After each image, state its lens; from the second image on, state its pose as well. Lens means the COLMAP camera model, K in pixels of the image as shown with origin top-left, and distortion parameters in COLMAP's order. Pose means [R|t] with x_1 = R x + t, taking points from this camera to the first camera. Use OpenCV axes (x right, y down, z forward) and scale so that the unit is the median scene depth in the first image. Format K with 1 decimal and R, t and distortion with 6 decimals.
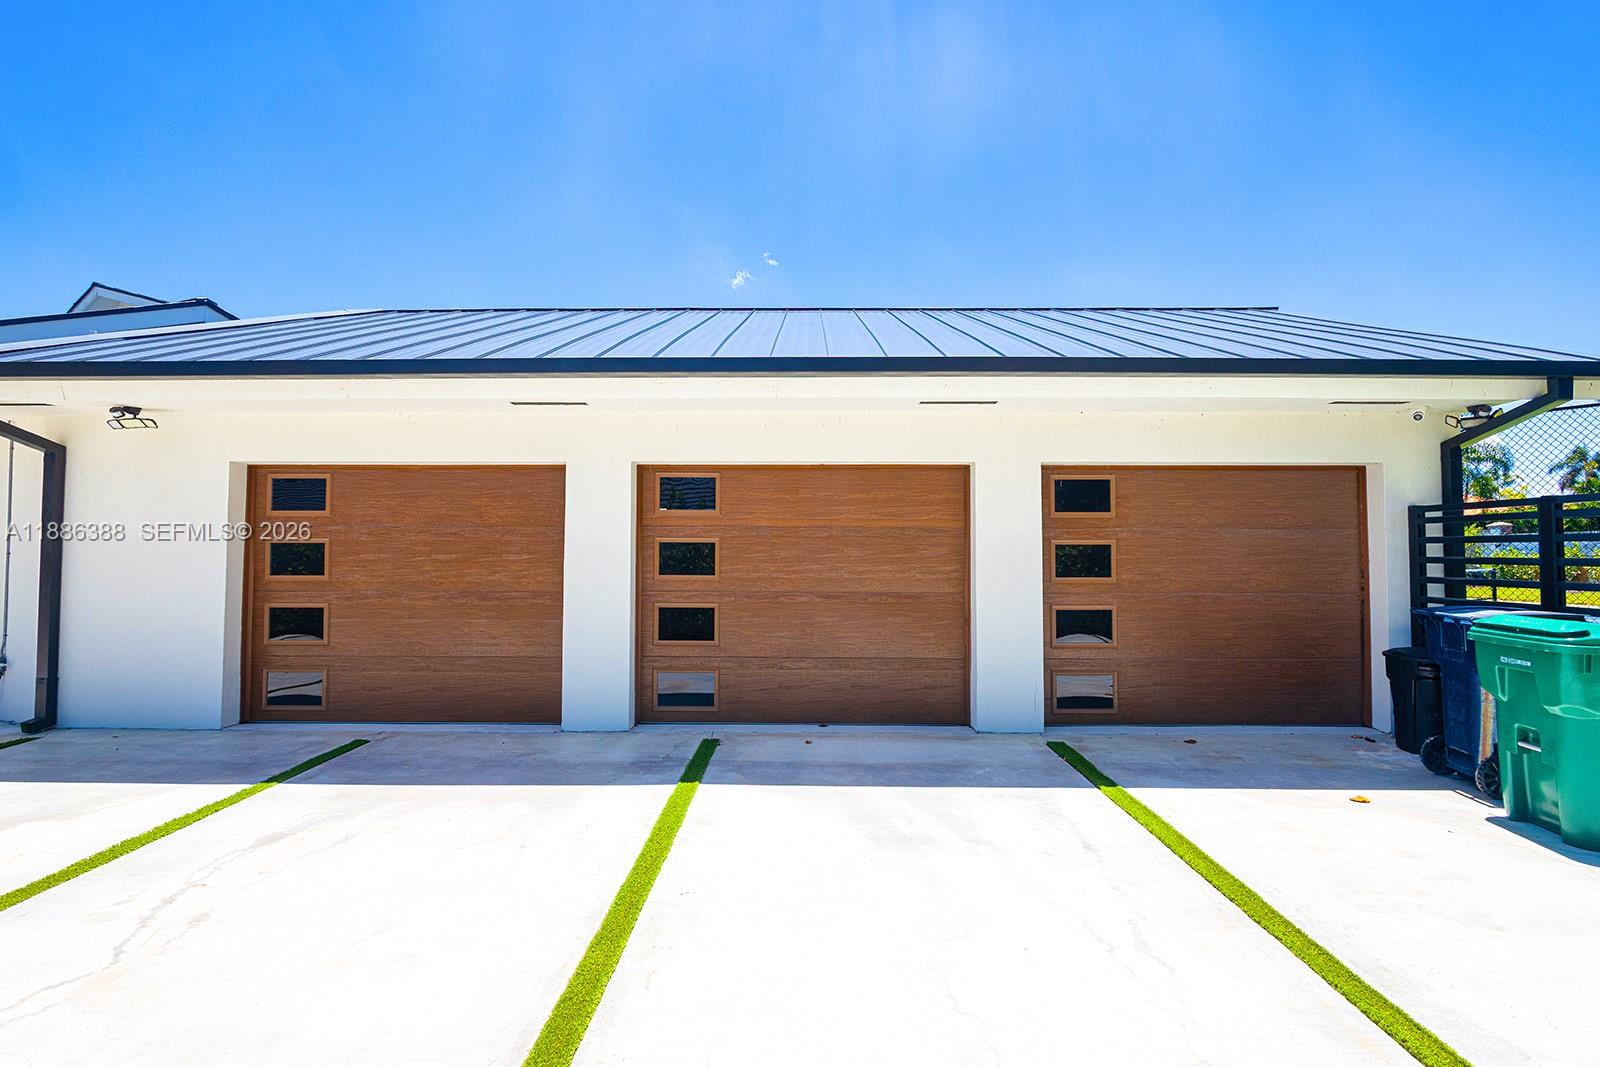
lens RADIAL K [[710.4, 0, 789.5], [0, 710.4, 533.6], [0, 0, 1]] dist [-0.000902, 0.000352]
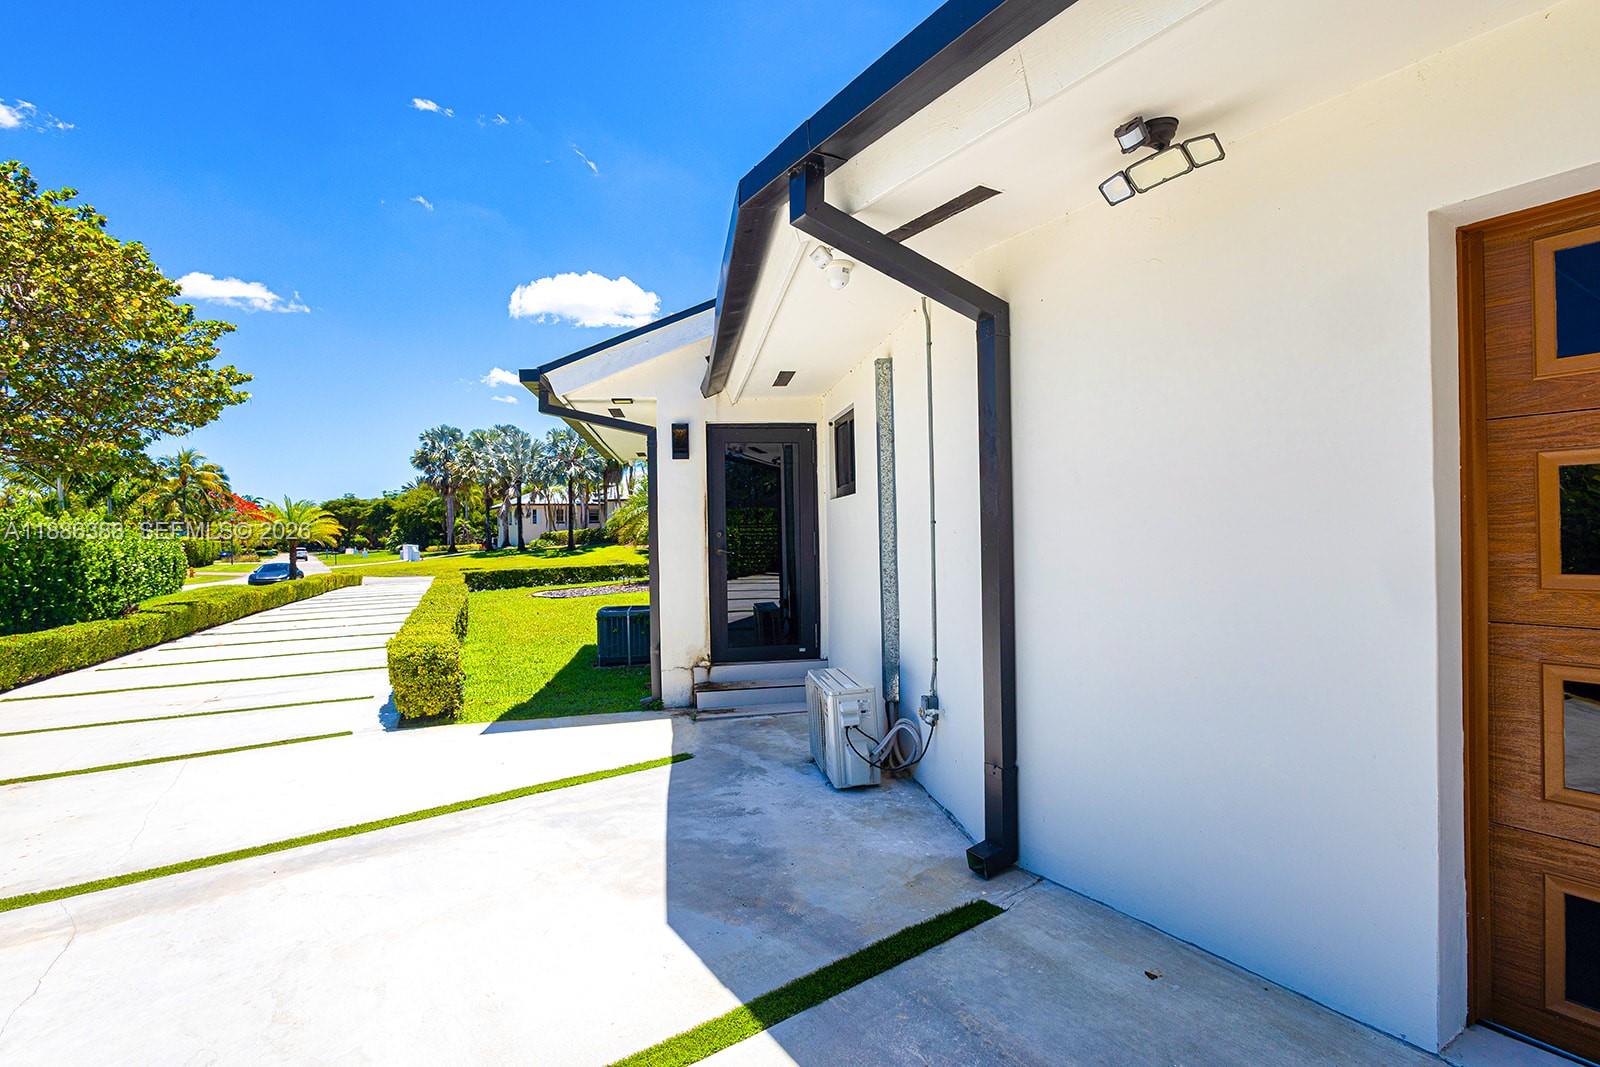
lens RADIAL K [[762.4, 0, 807.1], [0, 762.4, 535.4], [0, 0, 1]] dist [0.032005, 0.000291]
pose [[0.561676, -0.005306, -0.827340, -0.632094], [0.055475, 0.997971, 0.031261, 0.012494], [0.825495, -0.063455, 0.560831, 0.554581]]
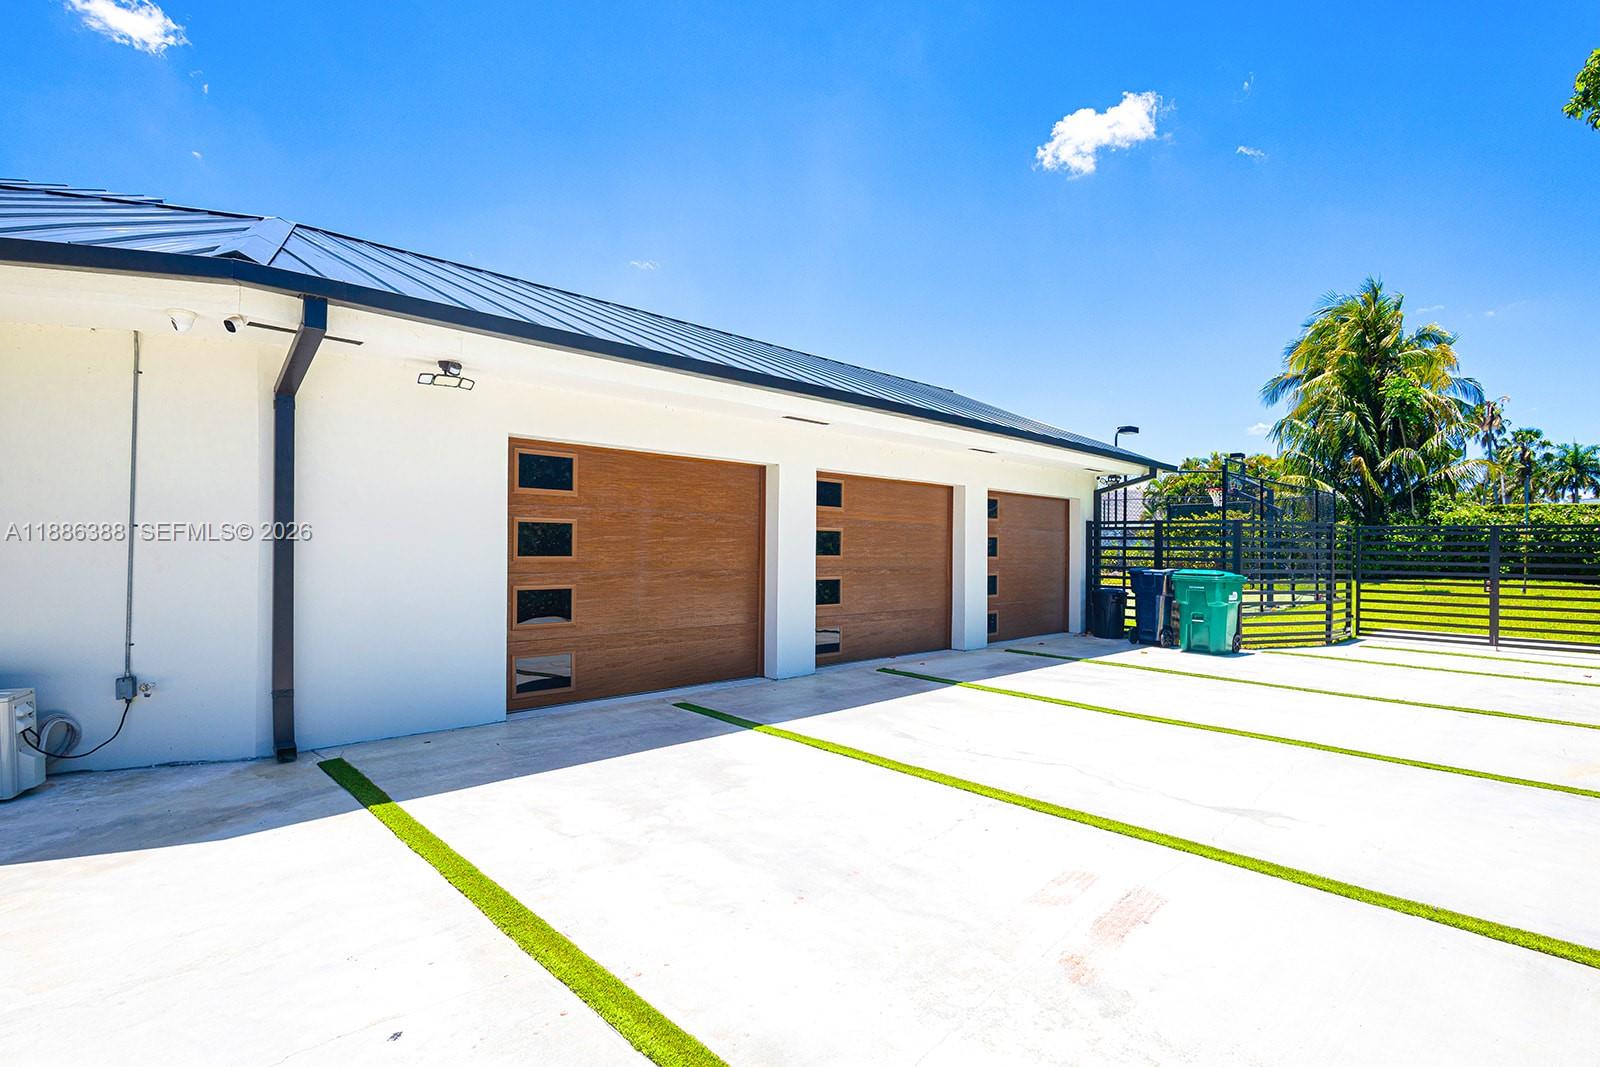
lens RADIAL K [[762.4, 0, 807.1], [0, 762.4, 535.4], [0, 0, 1]] dist [0.032005, 0.000291]
pose [[0.715168, 0.016882, 0.698748, -1.164828], [-0.040404, 0.999035, 0.017217, -0.001990], [-0.697783, -0.040545, 0.715160, 0.007332]]
